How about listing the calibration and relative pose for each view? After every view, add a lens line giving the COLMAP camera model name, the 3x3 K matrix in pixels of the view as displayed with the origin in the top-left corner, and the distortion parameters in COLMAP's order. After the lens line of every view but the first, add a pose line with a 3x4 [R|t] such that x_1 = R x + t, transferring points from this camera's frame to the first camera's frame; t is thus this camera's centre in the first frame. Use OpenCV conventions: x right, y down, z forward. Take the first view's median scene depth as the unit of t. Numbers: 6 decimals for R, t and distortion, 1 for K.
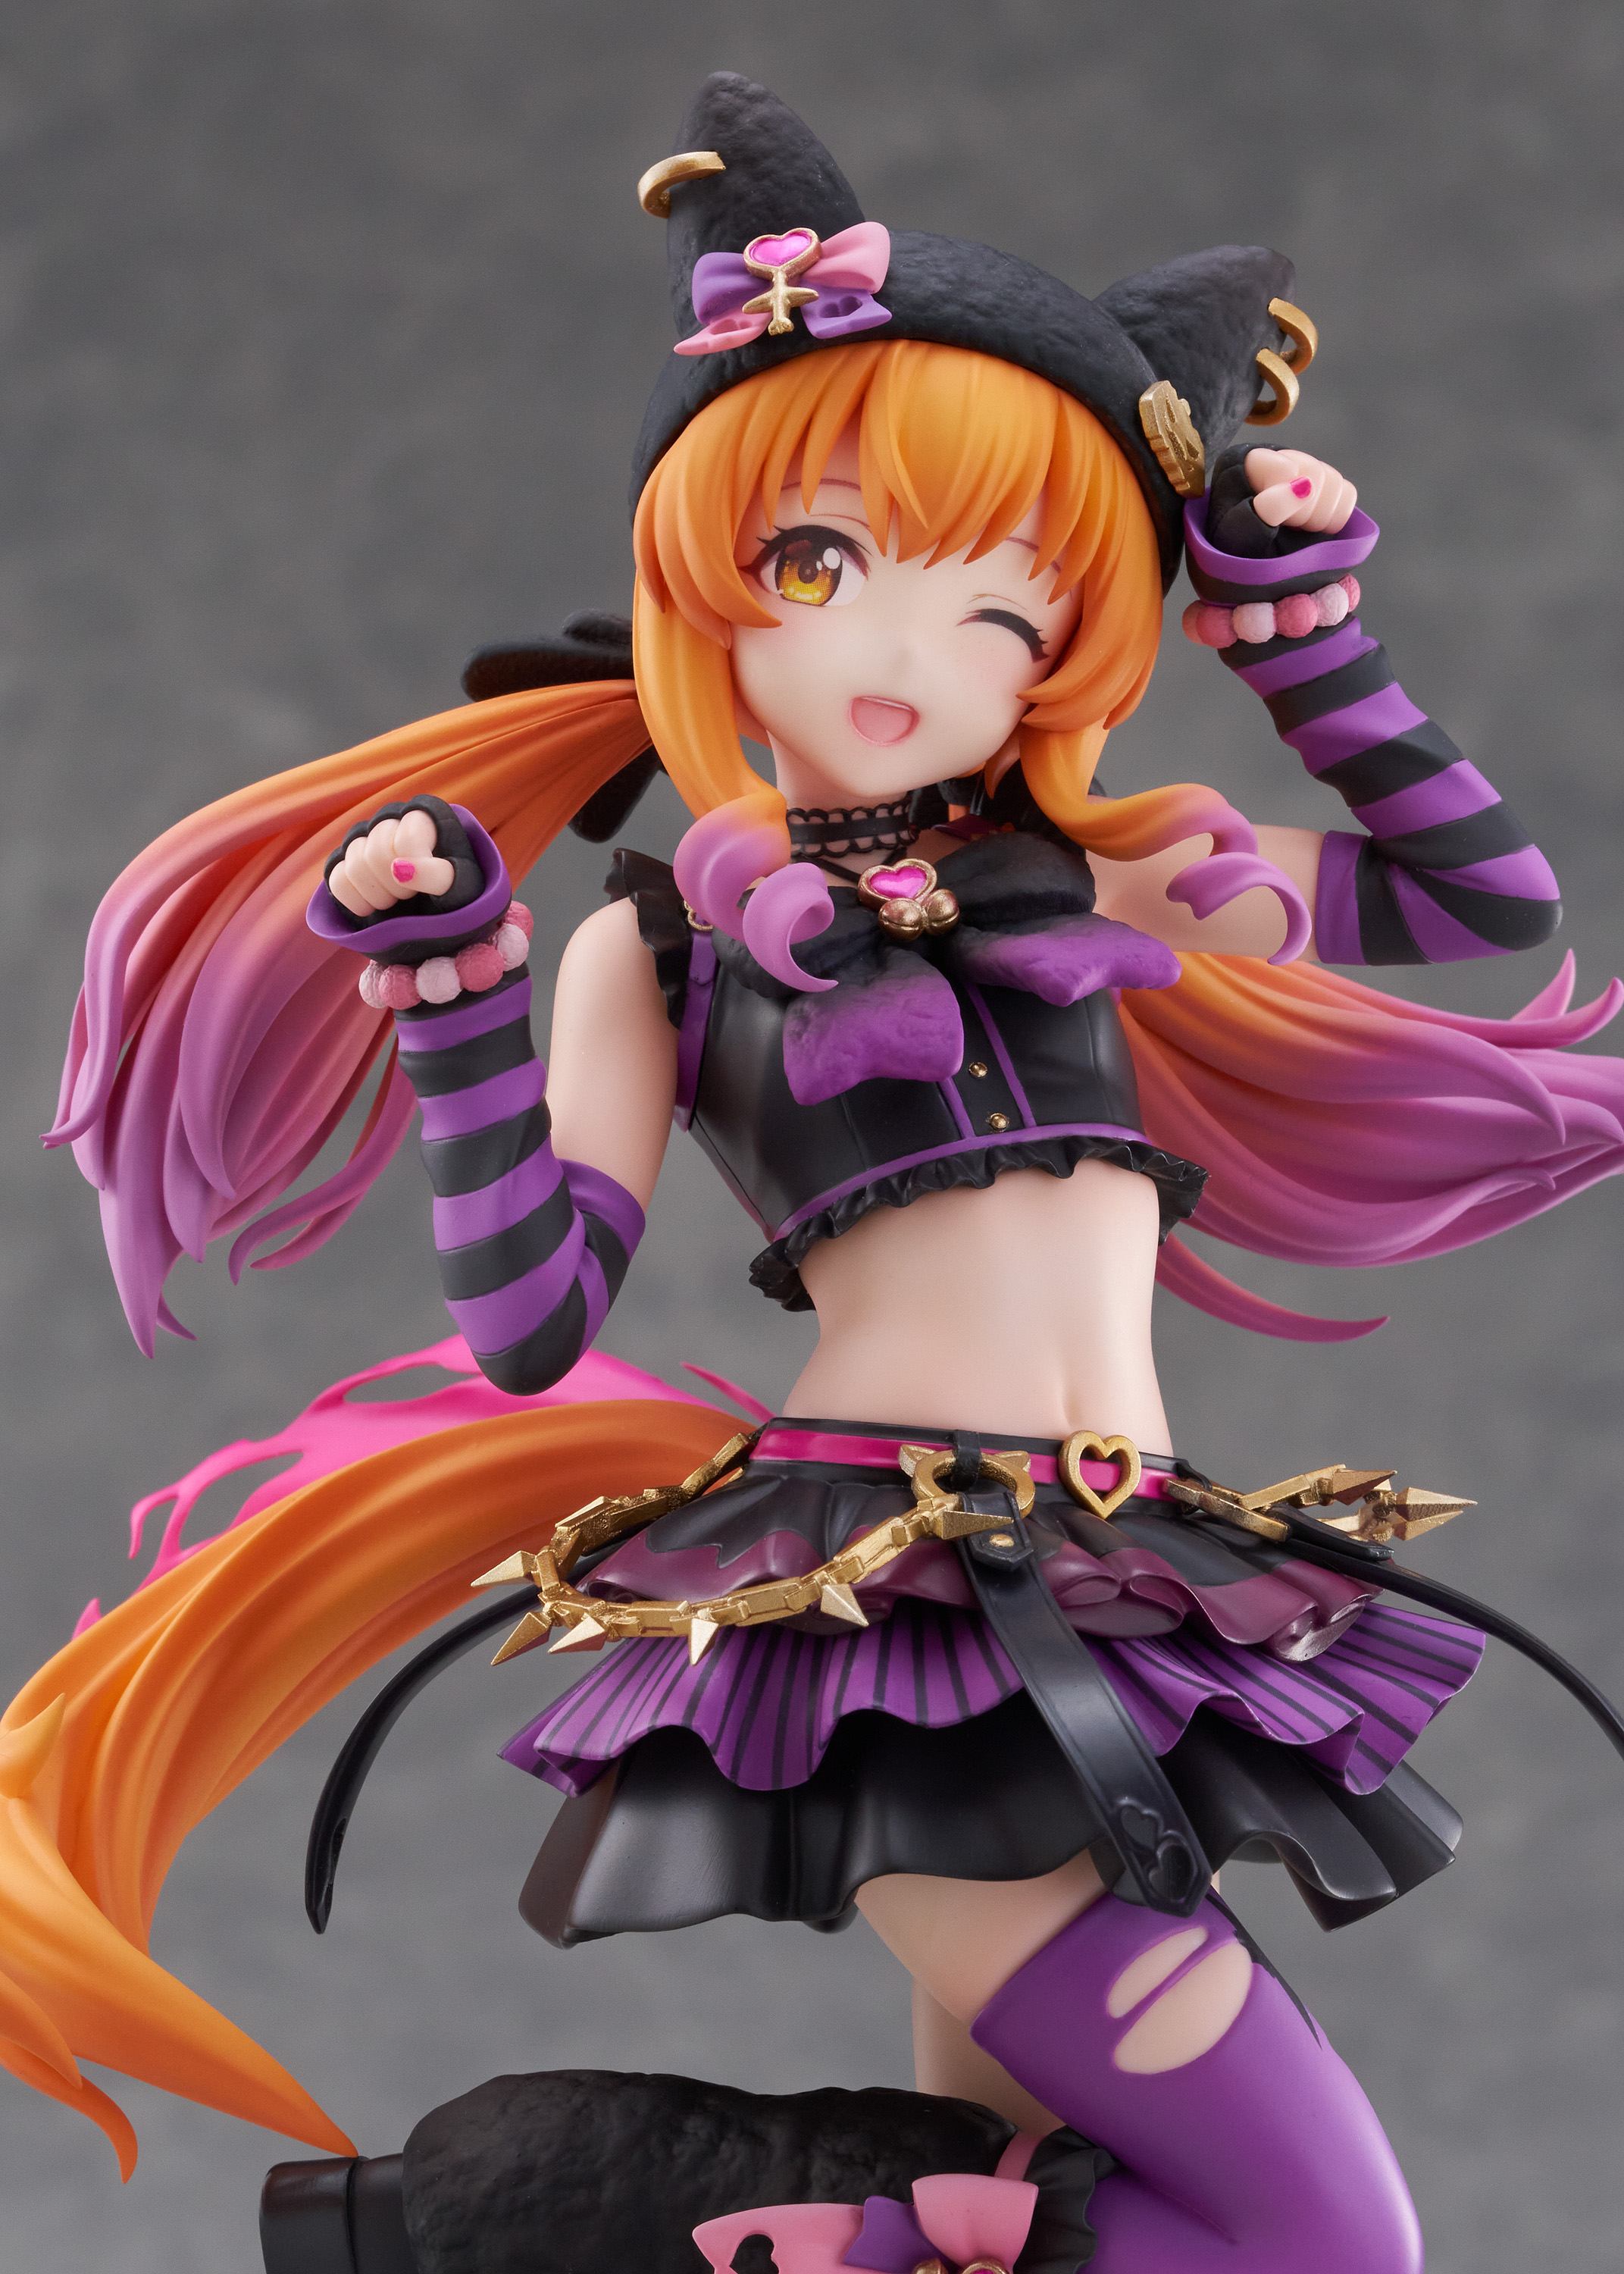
lens RADIAL K [[6680.1, 0, 814.1], [0, 6680.1, 1136.2], [0, 0, 1]] dist [0.344751, 0.000000]
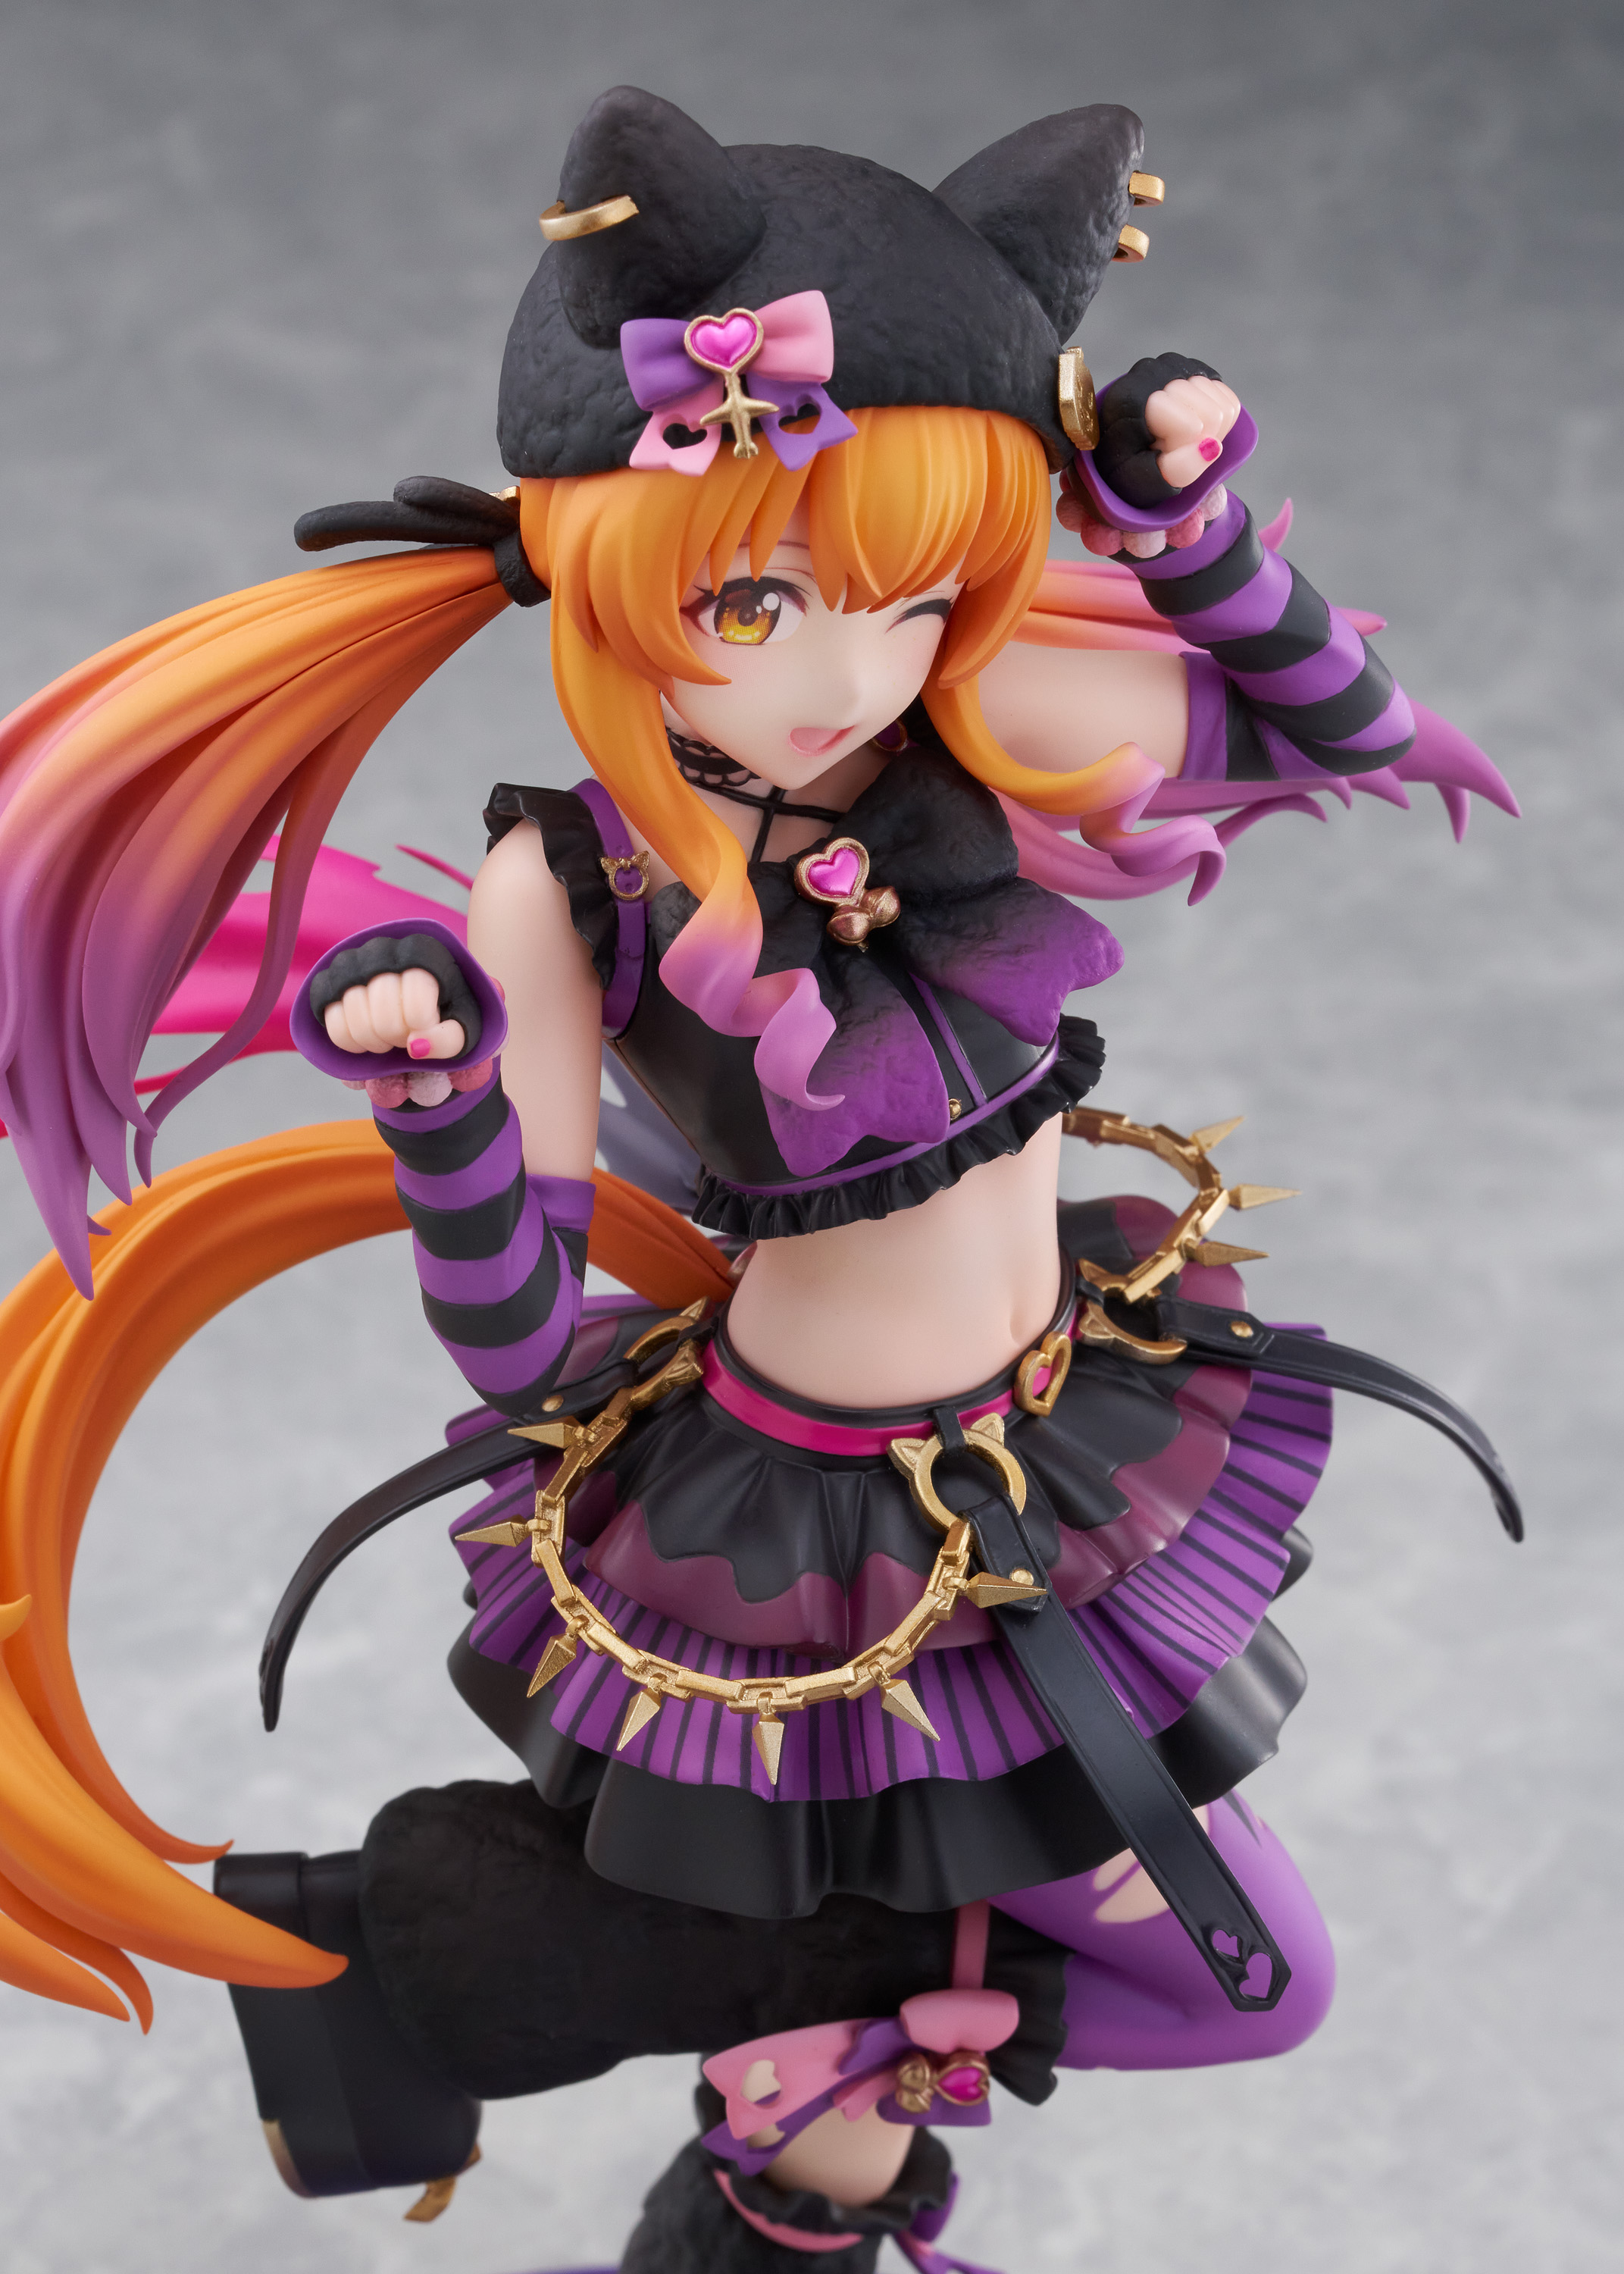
lens RADIAL K [[6169.7, 0, 808.1], [0, 6169.7, 1136.2], [0, 0, 1]] dist [0.183431, 0.000000]
pose [[0.981003, -0.109075, 0.160427, -0.147081], [0.042292, 0.927319, 0.371874, -0.352200], [-0.189329, -0.358025, 0.914316, 0.134811]]
